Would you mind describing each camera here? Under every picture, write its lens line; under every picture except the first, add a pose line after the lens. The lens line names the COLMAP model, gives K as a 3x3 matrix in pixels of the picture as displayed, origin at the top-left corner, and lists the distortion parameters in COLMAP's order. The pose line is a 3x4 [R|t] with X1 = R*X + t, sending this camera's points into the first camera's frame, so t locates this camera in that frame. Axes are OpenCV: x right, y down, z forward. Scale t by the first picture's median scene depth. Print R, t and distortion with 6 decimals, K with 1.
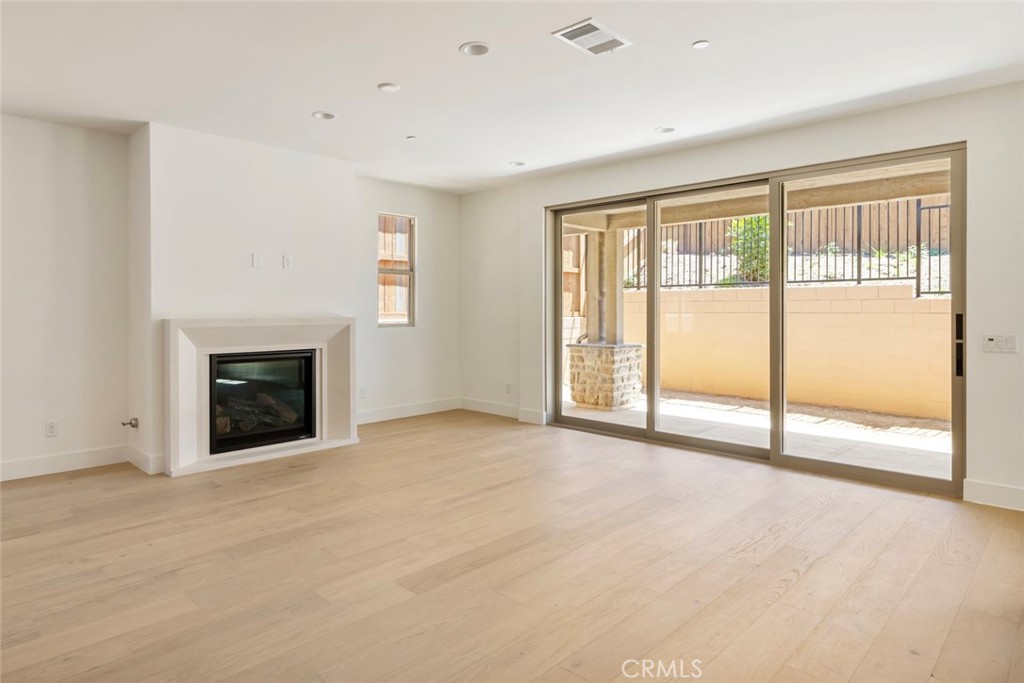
lens RADIAL K [[649.8, 0, 514.9], [0, 649.8, 309.6], [0, 0, 1]] dist [-0.001925, 0.000229]
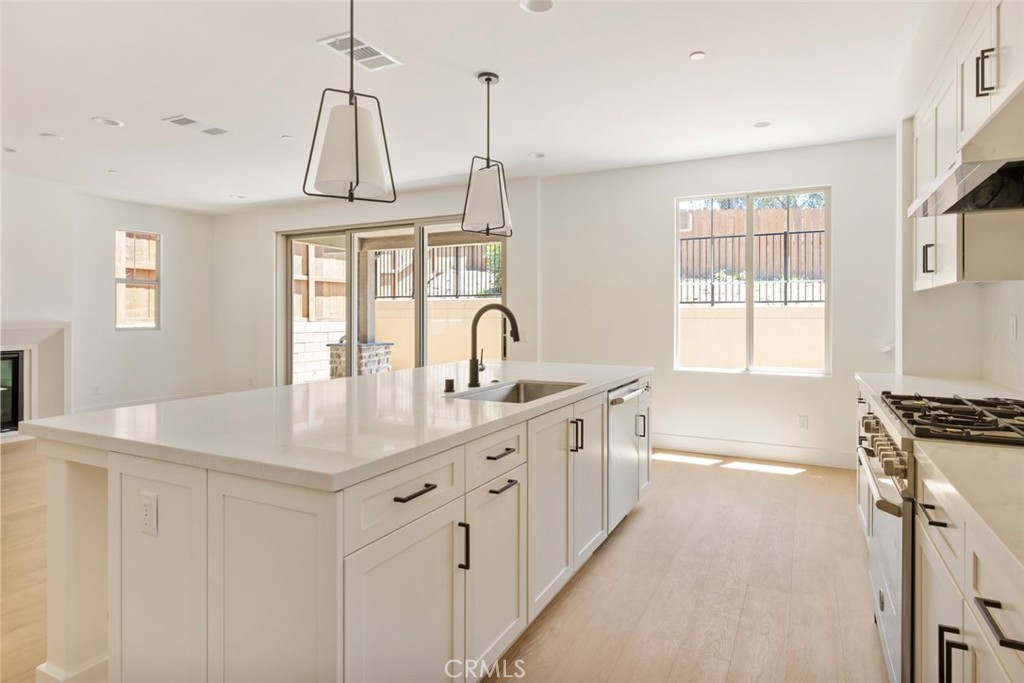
lens RADIAL K [[547.8, 0, 515.2], [0, 547.8, 317.4], [0, 0, 1]] dist [0.028015, -0.000434]
pose [[0.945188, -0.000928, 0.326526, 0.103844], [-0.000318, 0.999993, 0.003764, 0.000023], [-0.326527, -0.003661, 0.945181, -0.105879]]
